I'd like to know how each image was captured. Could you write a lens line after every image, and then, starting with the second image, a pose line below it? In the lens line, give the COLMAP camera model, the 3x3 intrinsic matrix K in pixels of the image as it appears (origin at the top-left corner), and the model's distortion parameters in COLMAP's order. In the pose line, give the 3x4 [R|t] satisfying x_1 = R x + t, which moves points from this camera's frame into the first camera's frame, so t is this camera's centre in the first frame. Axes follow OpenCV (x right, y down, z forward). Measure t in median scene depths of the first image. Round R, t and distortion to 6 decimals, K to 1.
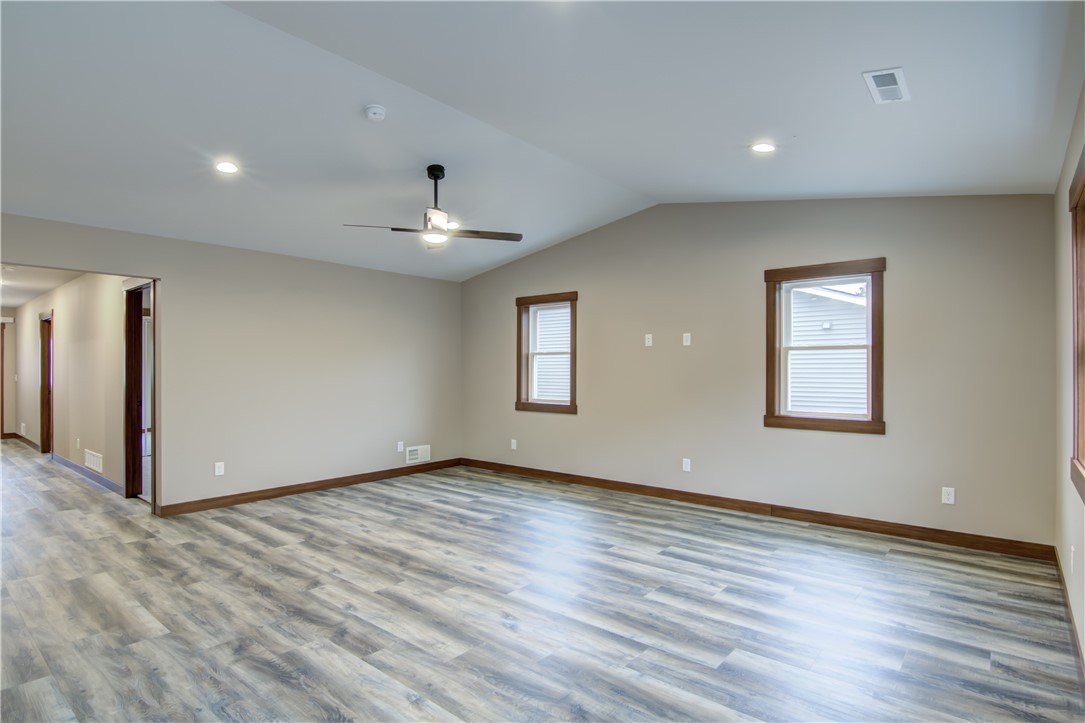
lens RADIAL K [[556.8, 0, 549.7], [0, 556.8, 358.9], [0, 0, 1]] dist [0.002164, -0.019069]
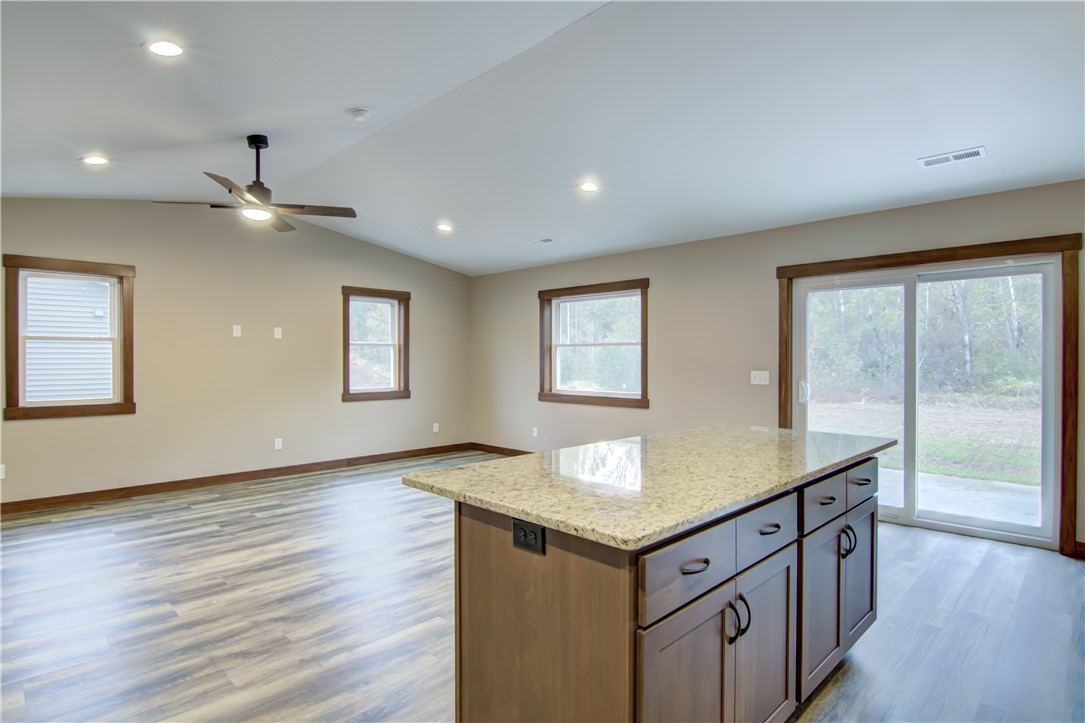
lens RADIAL K [[565.9, 0, 547.5], [0, 565.9, 362.6], [0, 0, 1]] dist [-0.001980, -0.016113]
pose [[0.081229, -0.006047, 0.996677, -1.258578], [-0.020422, 0.999762, 0.007730, 0.004539], [-0.996486, -0.020982, 0.081086, 0.525399]]
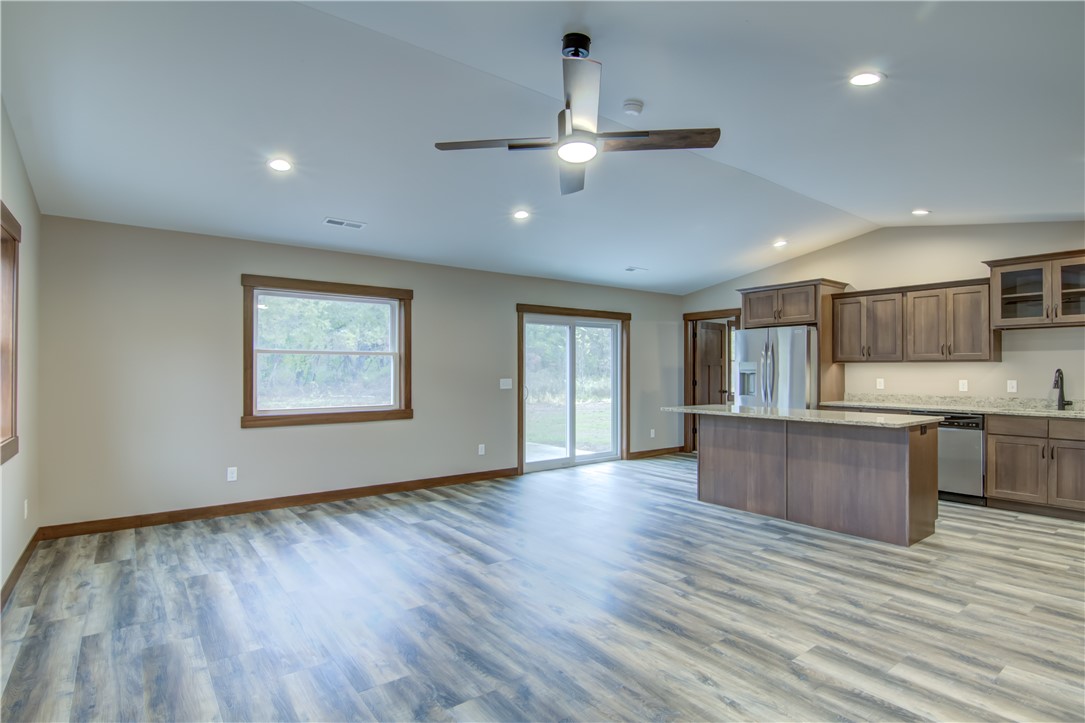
lens RADIAL K [[546.8, 0, 545.1], [0, 546.8, 366.6], [0, 0, 1]] dist [-0.004011, -0.013256]
pose [[-0.973718, 0.002627, 0.227742, -0.356072], [-0.003536, 0.999639, -0.026652, 0.032946], [-0.227730, -0.026757, -0.973357, 1.846641]]
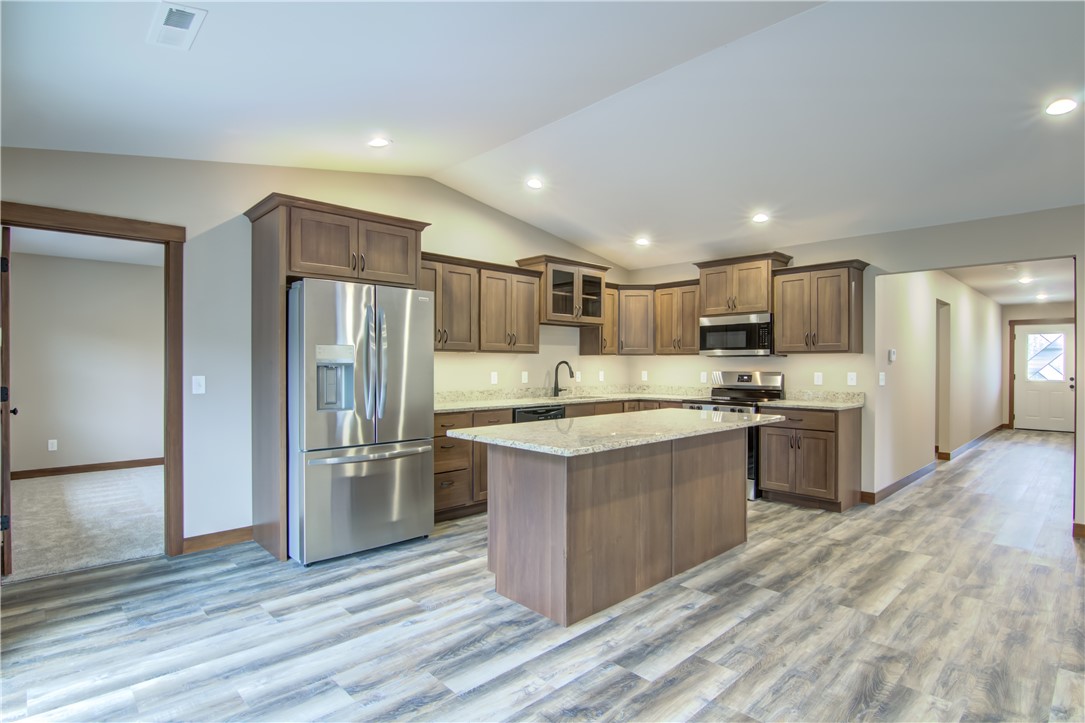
lens RADIAL K [[549.4, 0, 535.8], [0, 549.4, 366.0], [0, 0, 1]] dist [-0.006705, -0.012651]
pose [[-0.126694, 0.006960, -0.991917, 0.303052], [0.017076, 0.999843, 0.004834, 0.003997], [0.991795, -0.016326, -0.126793, 0.361991]]
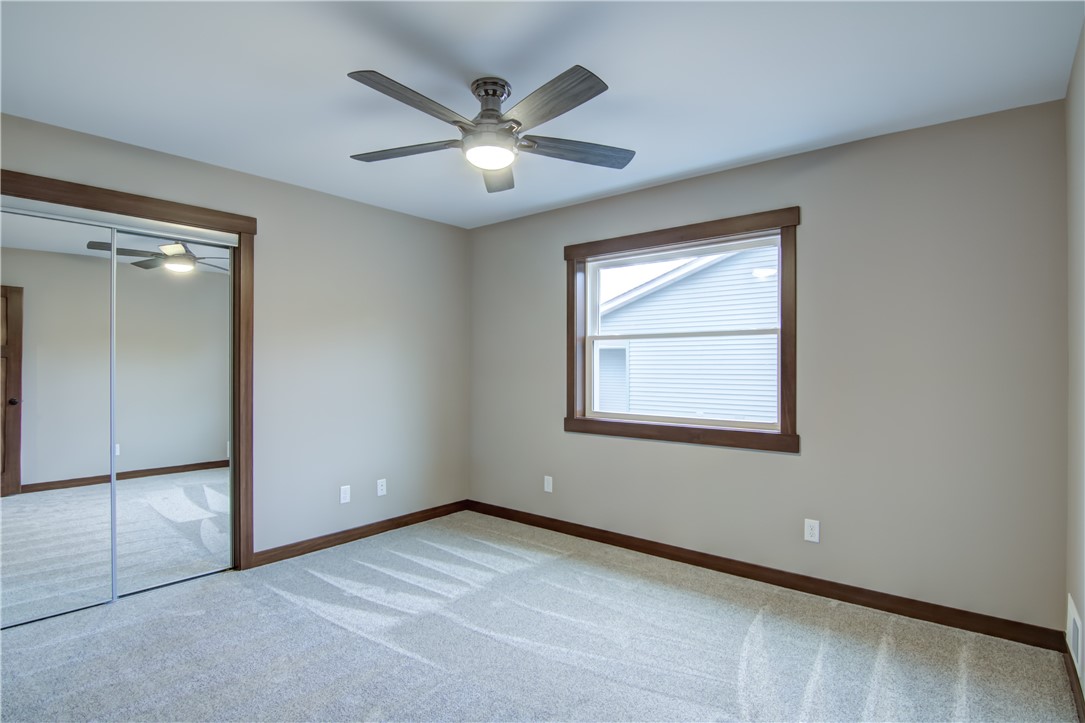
lens RADIAL K [[546.8, 0, 545.1], [0, 546.8, 366.6], [0, 0, 1]] dist [-0.004011, -0.013256]
pose [[0.000948, 0.000557, 0.999999, -0.440349], [-0.022295, 0.999751, -0.000536, 0.020622], [-0.999751, -0.022294, 0.000960, 0.752210]]
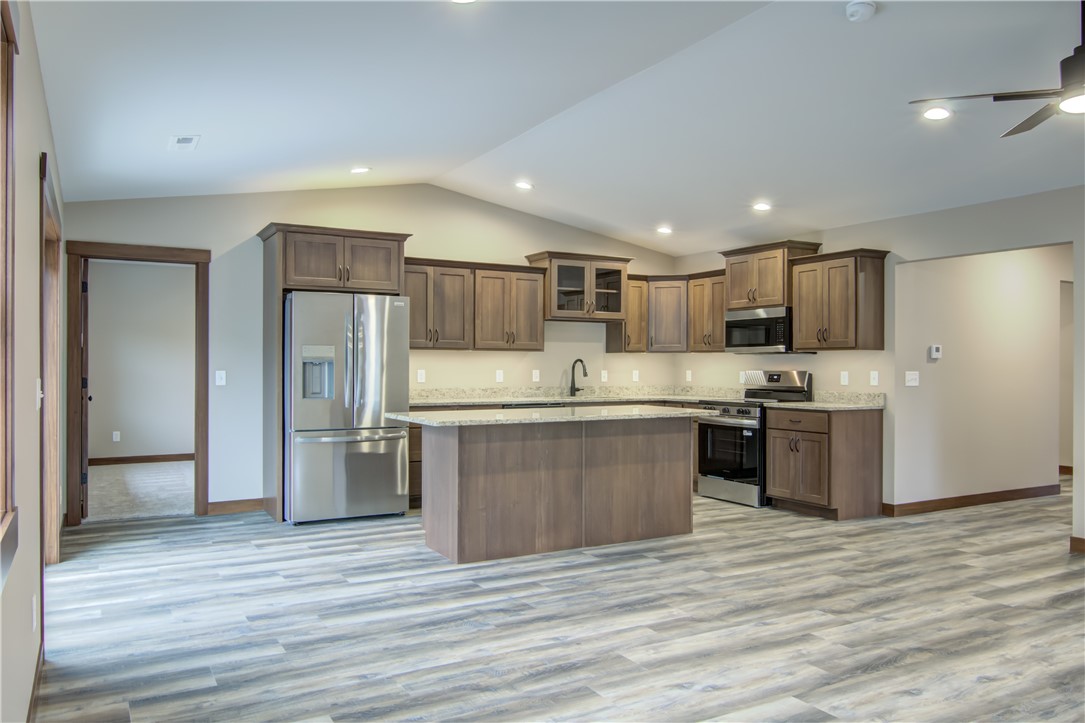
lens RADIAL K [[787.1, 0, 531.8], [0, 787.1, 364.1], [0, 0, 1]] dist [0.010880, -0.027455]
pose [[-0.363927, -0.002046, -0.931425, 0.775719], [0.016139, 0.999834, -0.008503, 0.028031], [0.931288, -0.018127, -0.363833, 0.910386]]
